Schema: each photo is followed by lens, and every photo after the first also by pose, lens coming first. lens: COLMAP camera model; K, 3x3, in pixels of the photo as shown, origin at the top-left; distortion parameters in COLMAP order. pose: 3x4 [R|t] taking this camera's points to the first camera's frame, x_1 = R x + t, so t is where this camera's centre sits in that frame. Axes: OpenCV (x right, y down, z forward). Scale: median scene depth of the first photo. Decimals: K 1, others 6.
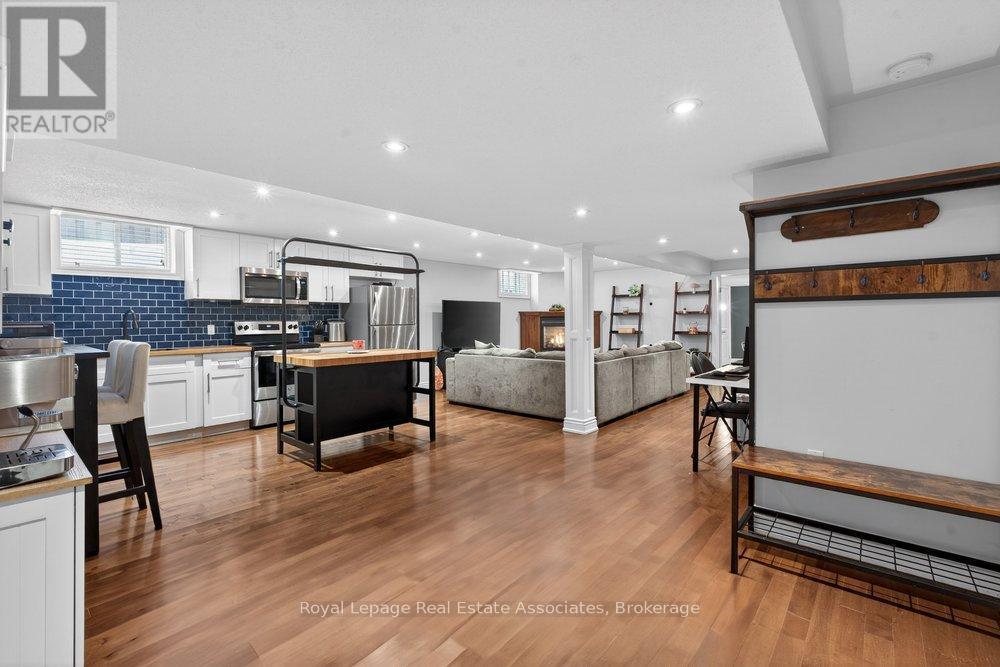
lens RADIAL K [[437.3, 0, 497.7], [0, 437.3, 334.8], [0, 0, 1]] dist [-0.000285, -0.000417]
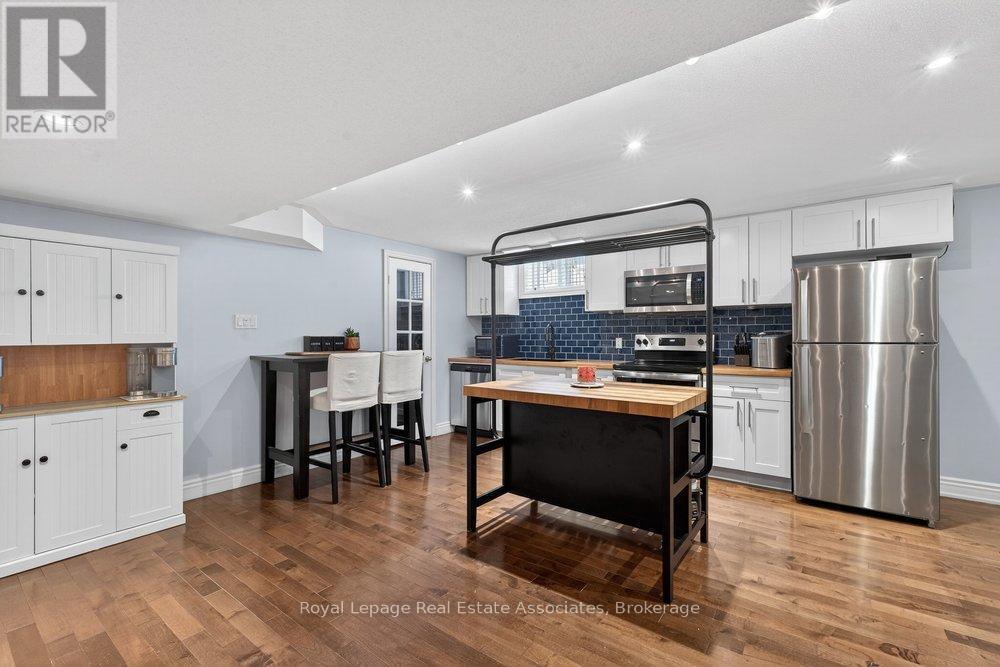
lens RADIAL K [[428.9, 0, 502.7], [0, 428.9, 336.2], [0, 0, 1]] dist [0.002014, -0.000093]
pose [[0.079339, 0.008897, -0.996808, 0.238477], [-0.027675, 0.999594, 0.006719, -0.026148], [0.996463, 0.027053, 0.079553, 0.684688]]
